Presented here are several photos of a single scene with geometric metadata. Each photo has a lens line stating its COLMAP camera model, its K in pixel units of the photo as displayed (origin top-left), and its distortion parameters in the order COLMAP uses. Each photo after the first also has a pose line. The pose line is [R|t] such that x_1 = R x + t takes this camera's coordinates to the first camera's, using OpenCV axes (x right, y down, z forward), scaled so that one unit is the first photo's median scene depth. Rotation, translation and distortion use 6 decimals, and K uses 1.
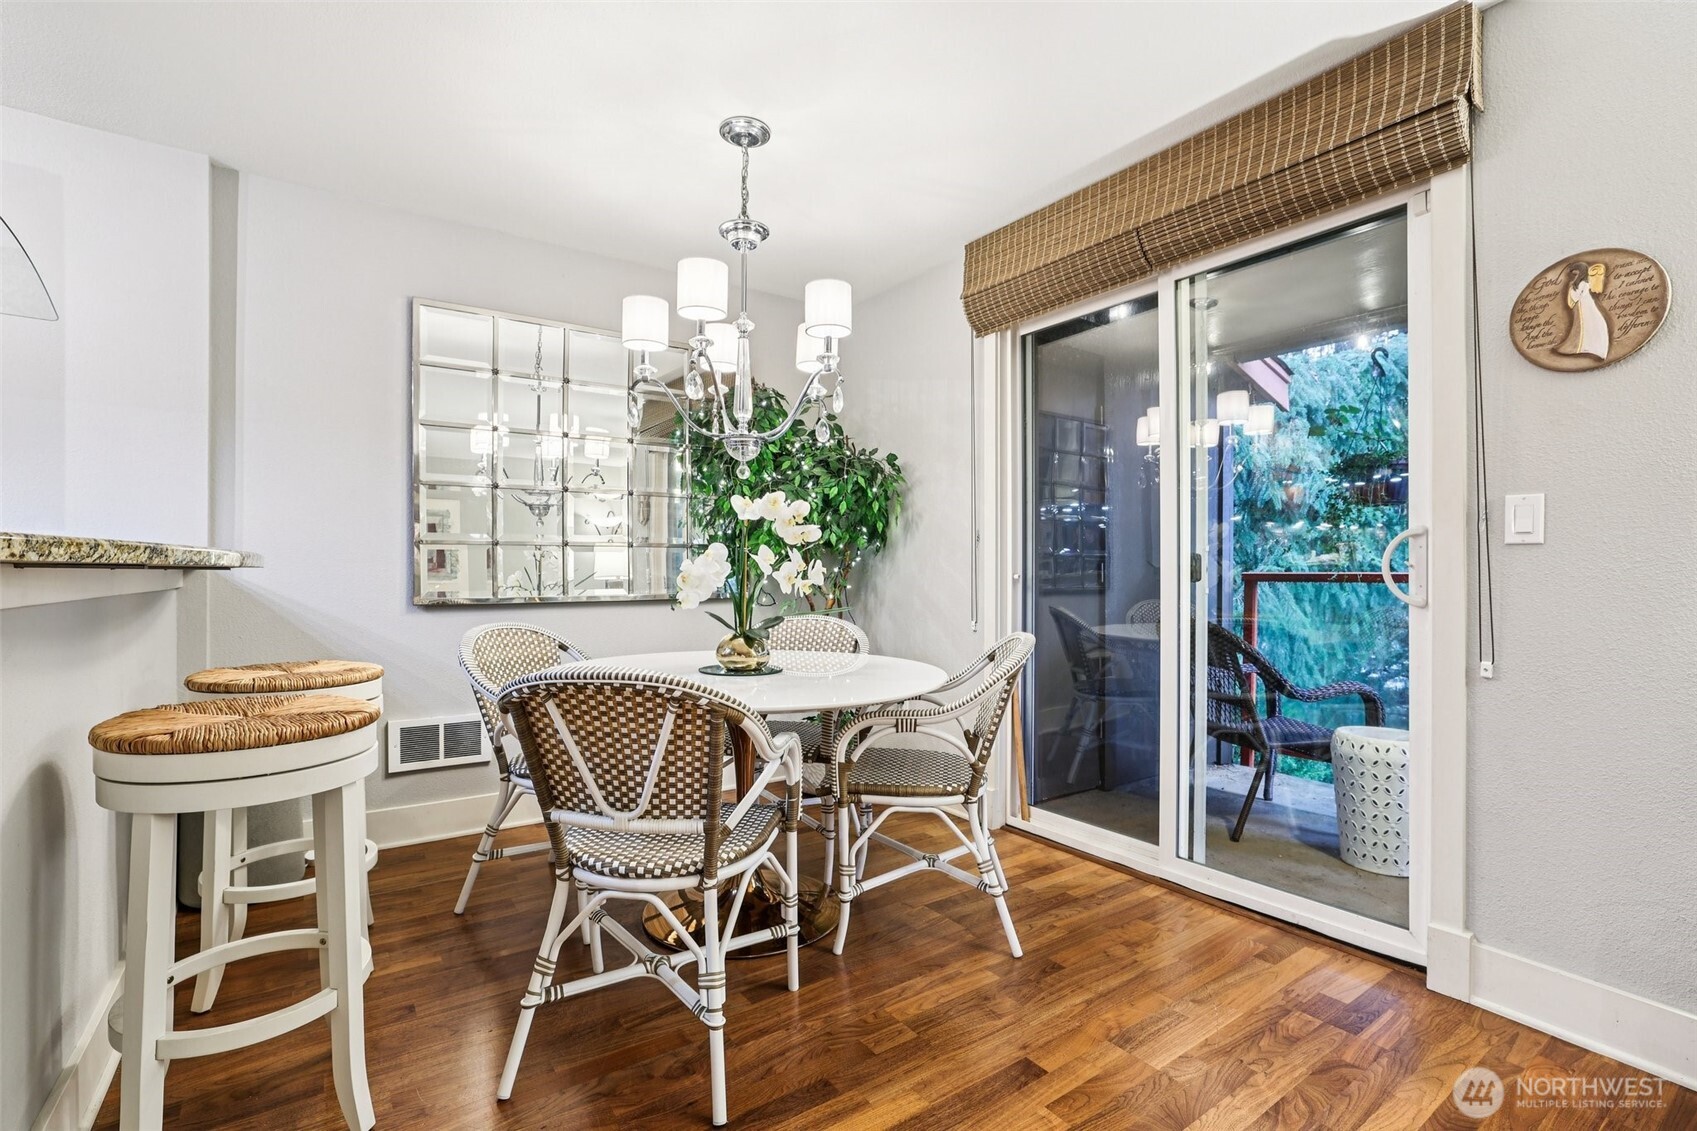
lens RADIAL K [[771.7, 0, 846.4], [0, 771.7, 574.0], [0, 0, 1]] dist [-0.031823, 0.008705]
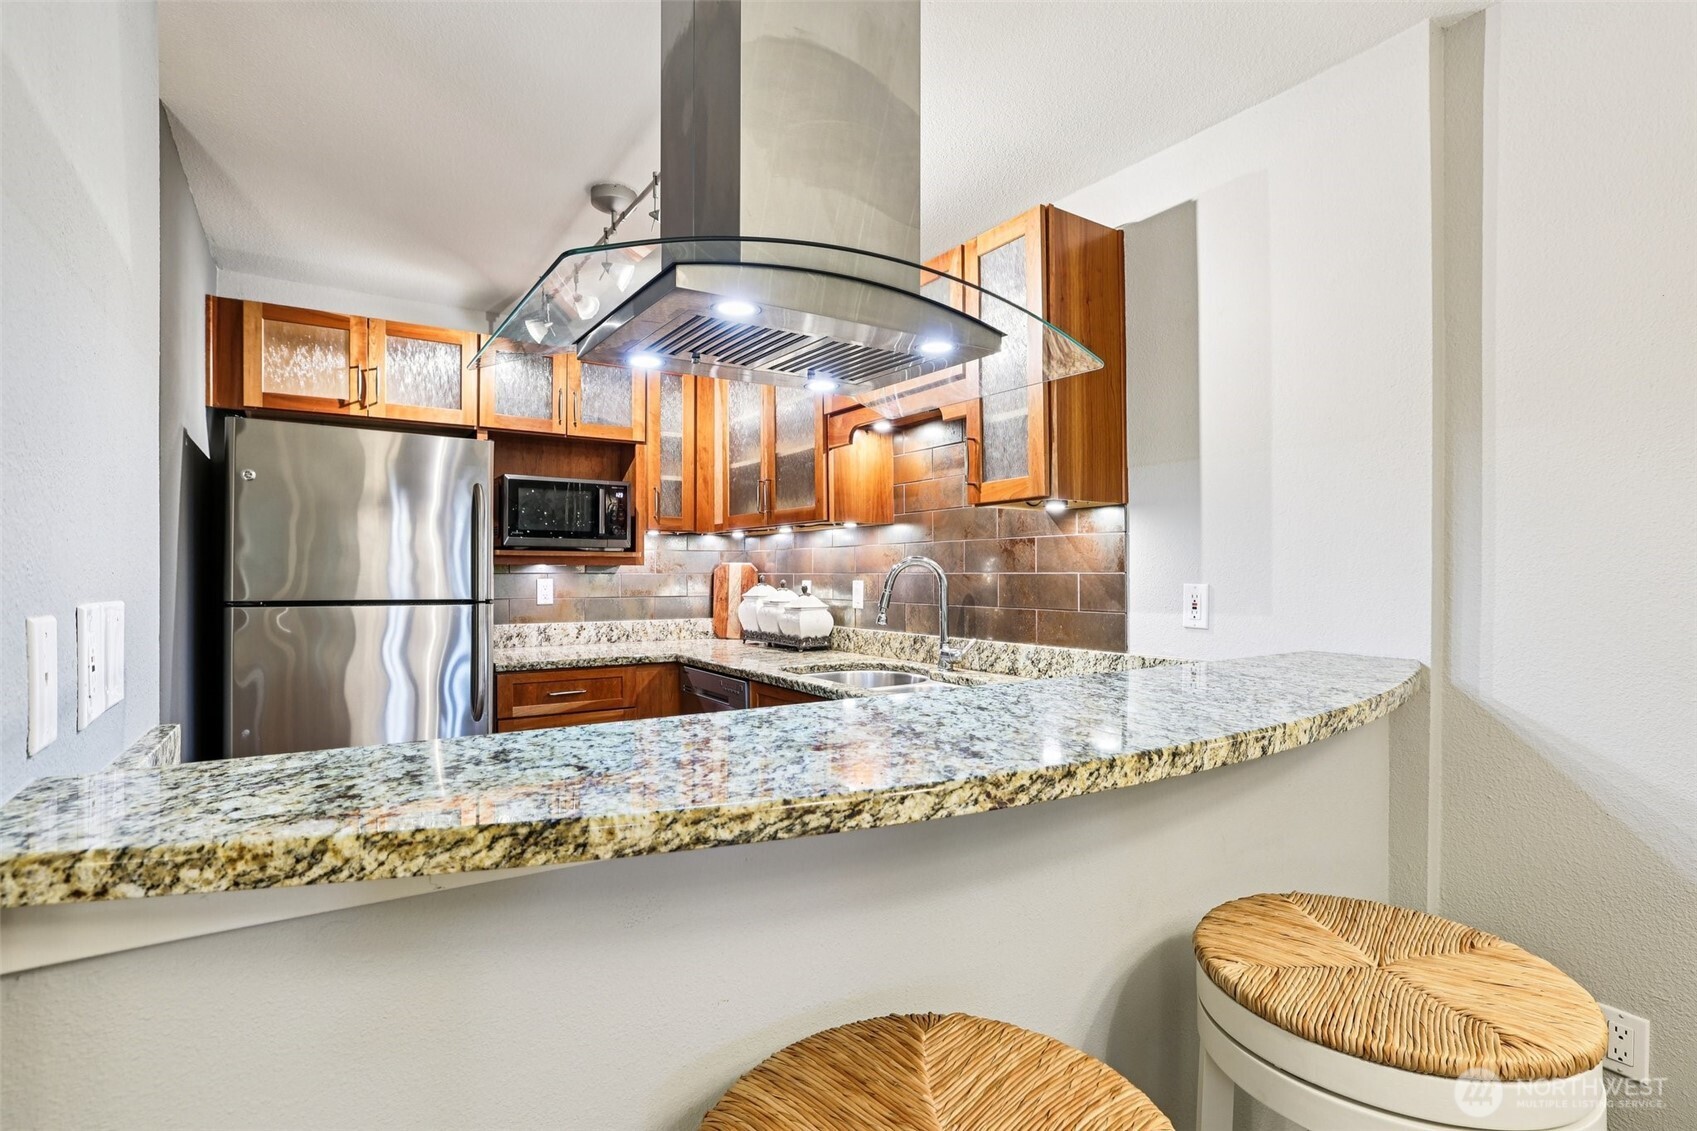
lens RADIAL K [[814.0, 0, 852.6], [0, 814.0, 568.6], [0, 0, 1]] dist [-0.026712, 0.014118]
pose [[-0.016507, -0.008225, -0.999830, -0.172638], [-0.003693, 0.999960, -0.008165, -0.090703], [0.999857, 0.003558, -0.016537, 0.540535]]
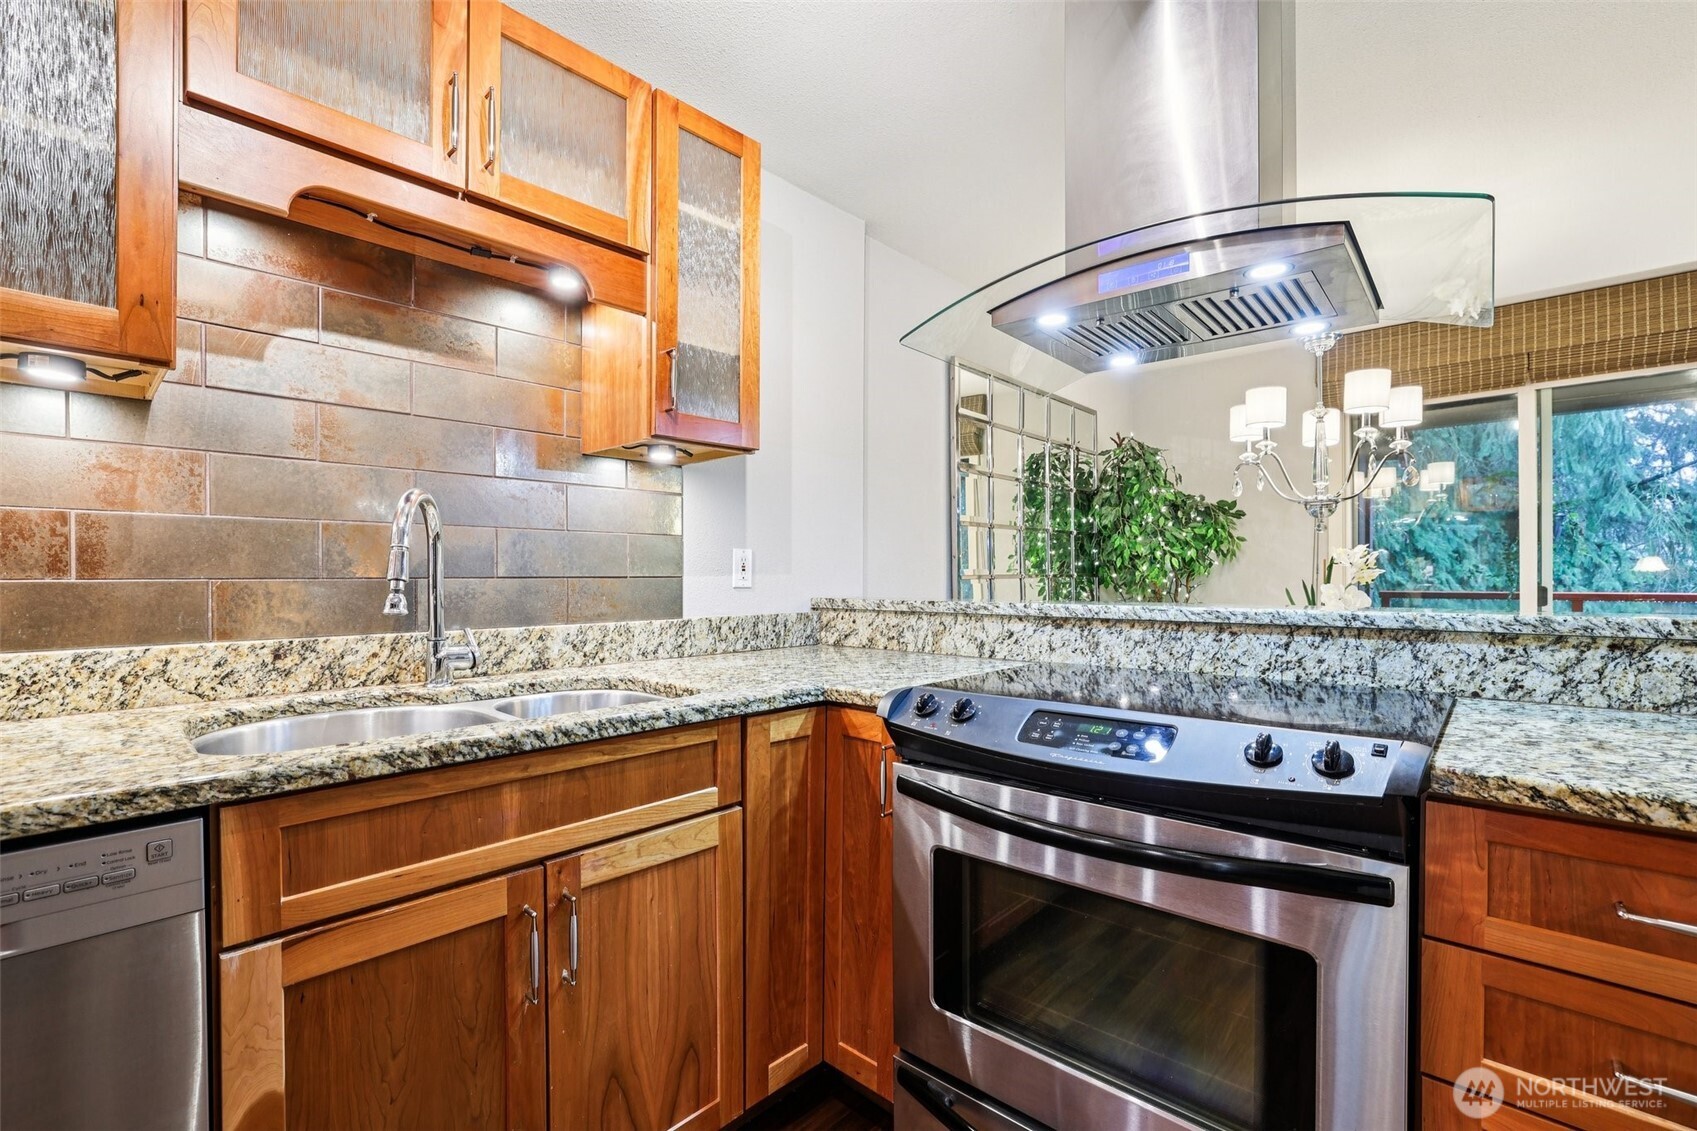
lens RADIAL K [[733.9, 0, 844.6], [0, 733.9, 583.7], [0, 0, 1]] dist [-0.045755, 0.016058]
pose [[0.975993, -0.005074, 0.217743, -1.091691], [0.003870, 0.999975, 0.005958, -0.046733], [-0.217768, -0.004973, 0.975988, 0.003526]]
